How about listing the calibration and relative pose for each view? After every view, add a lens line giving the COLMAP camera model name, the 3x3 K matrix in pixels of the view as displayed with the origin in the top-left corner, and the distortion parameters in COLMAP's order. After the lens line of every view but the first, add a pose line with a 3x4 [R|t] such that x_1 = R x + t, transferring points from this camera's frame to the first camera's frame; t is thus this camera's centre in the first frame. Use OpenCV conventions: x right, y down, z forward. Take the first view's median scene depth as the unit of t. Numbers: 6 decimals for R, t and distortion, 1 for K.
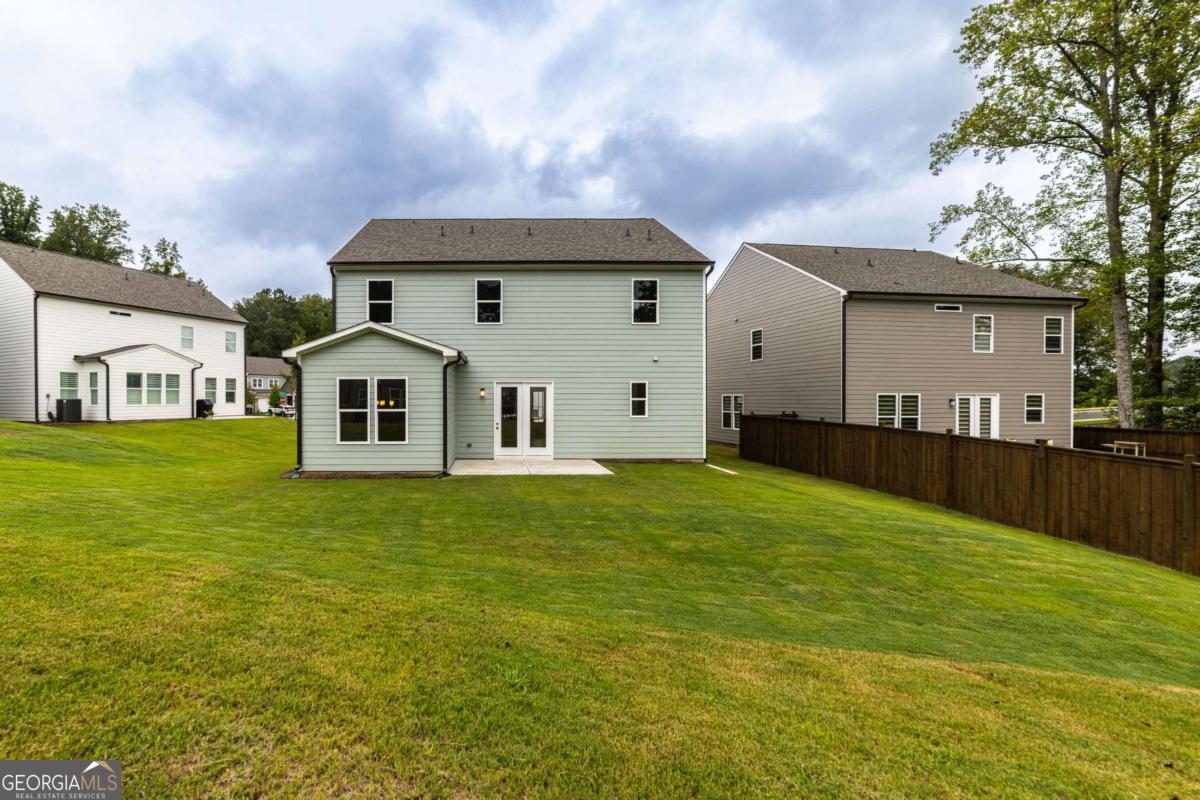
lens RADIAL K [[469.8, 0, 620.0], [0, 469.8, 421.2], [0, 0, 1]] dist [-0.000096, 0.000021]
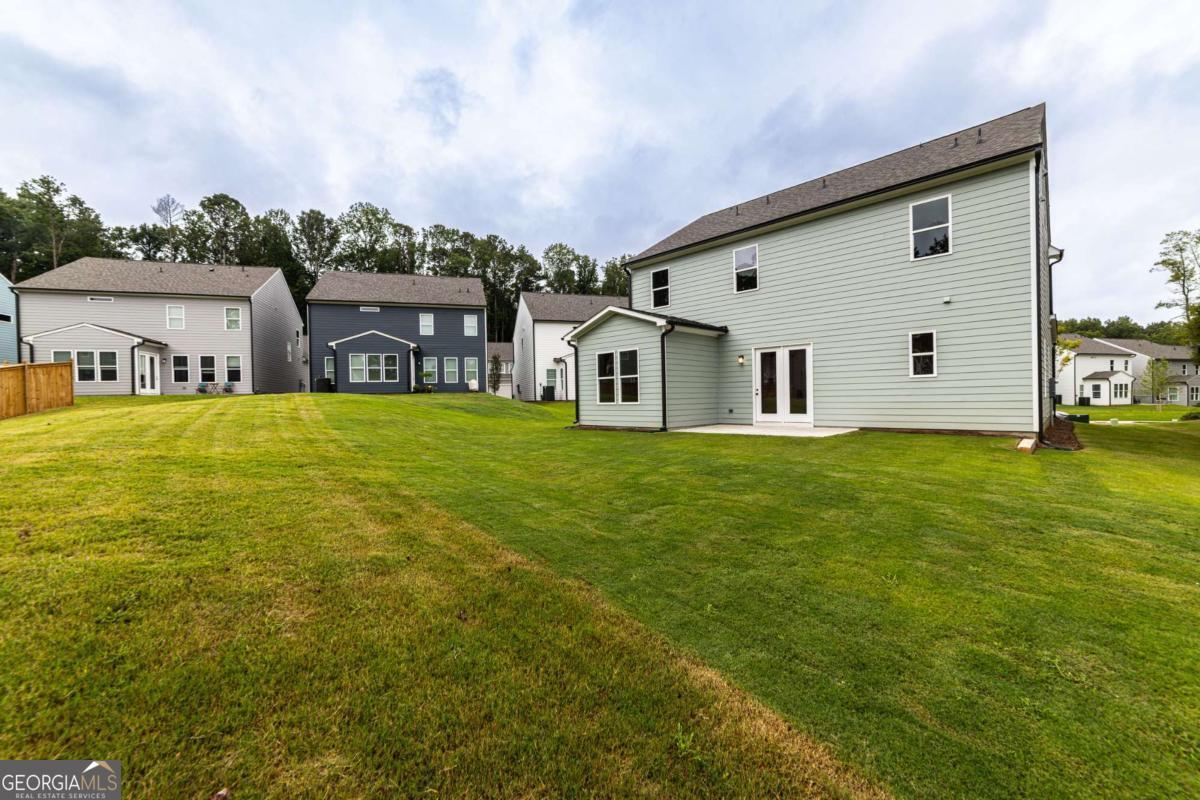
lens RADIAL K [[469.8, 0, 602.1], [0, 469.8, 400.2], [0, 0, 1]] dist [-0.000096, 0.000021]
pose [[0.717886, -0.010274, -0.696085, 0.202566], [0.012351, 0.999922, -0.002021, 0.026089], [0.696052, -0.007146, 0.717956, 0.053967]]
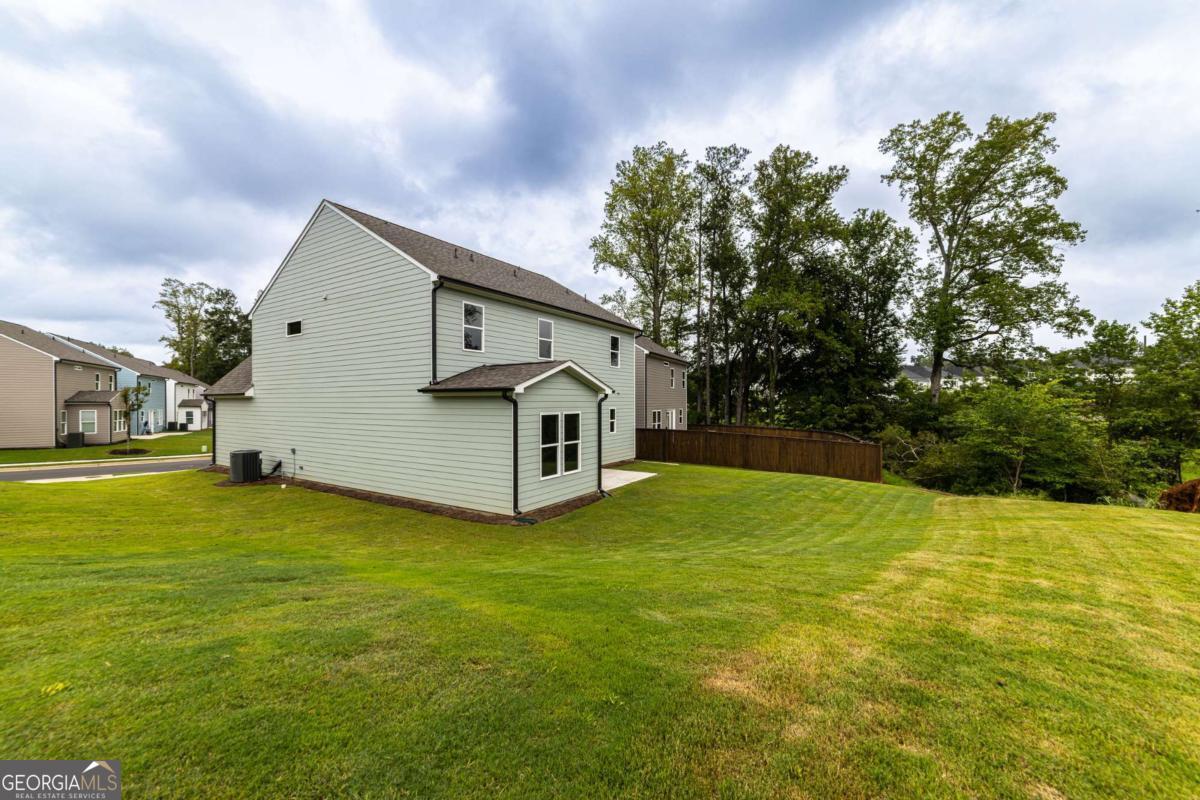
lens RADIAL K [[469.8, 0, 592.2], [0, 469.8, 401.7], [0, 0, 1]] dist [-0.000096, 0.000021]
pose [[0.505807, 0.001061, 0.862646, -0.933259], [0.004378, 0.999983, -0.003797, -0.075356], [-0.862636, 0.005697, 0.505794, 0.265799]]
